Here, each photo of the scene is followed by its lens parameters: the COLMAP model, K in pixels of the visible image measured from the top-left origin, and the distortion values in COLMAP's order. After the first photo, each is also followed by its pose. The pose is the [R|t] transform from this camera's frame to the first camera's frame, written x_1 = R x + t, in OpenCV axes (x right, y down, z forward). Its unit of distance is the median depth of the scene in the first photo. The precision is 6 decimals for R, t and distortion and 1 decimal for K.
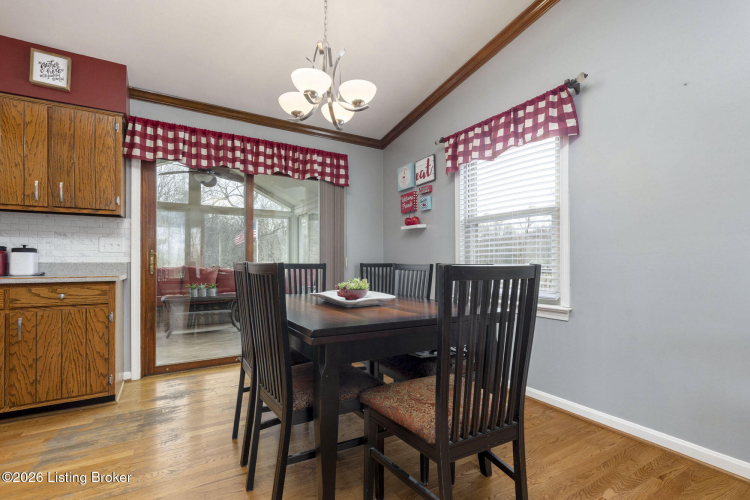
lens RADIAL K [[343.2, 0, 371.5], [0, 343.2, 264.1], [0, 0, 1]] dist [-0.001827, -0.000332]
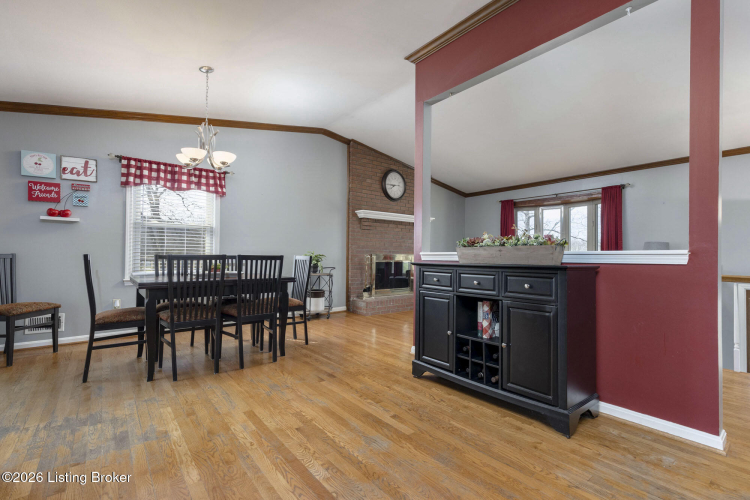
lens RADIAL K [[338.7, 0, 373.0], [0, 338.7, 255.8], [0, 0, 1]] dist [0.003855, 0.000383]
pose [[-0.132847, -0.004696, 0.991125, -1.500734], [-0.001785, 0.999988, 0.004499, -0.004514], [-0.991135, -0.001171, -0.132854, 0.311480]]
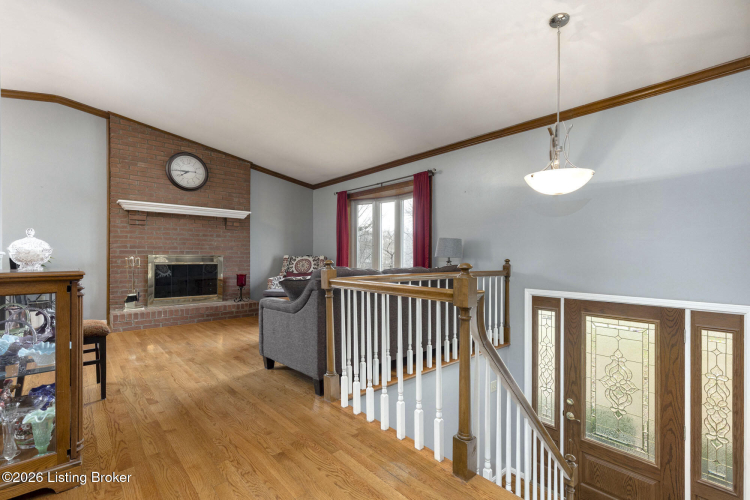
lens RADIAL K [[338.7, 0, 373.0], [0, 338.7, 255.8], [0, 0, 1]] dist [0.003855, 0.000383]
pose [[-0.187479, 0.000179, 0.982269, -1.265882], [0.003094, 0.999995, 0.000408, 0.003193], [-0.982264, 0.003115, -0.187478, -1.003069]]
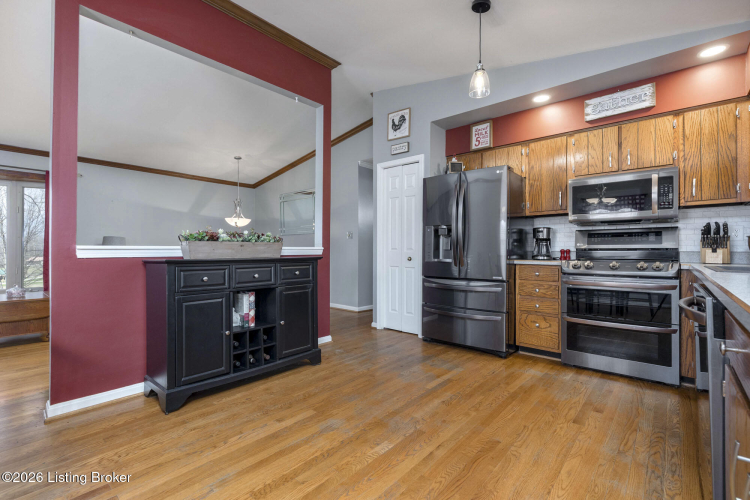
lens RADIAL K [[342.0, 0, 375.0], [0, 342.0, 250.0], [0, 0, 1]] dist [0.000778, 0.000080]
pose [[-0.951449, -0.002203, -0.307799, -0.606524], [-0.002386, 0.999997, 0.000218, -0.003648], [0.307798, 0.000942, -0.951451, 1.006858]]
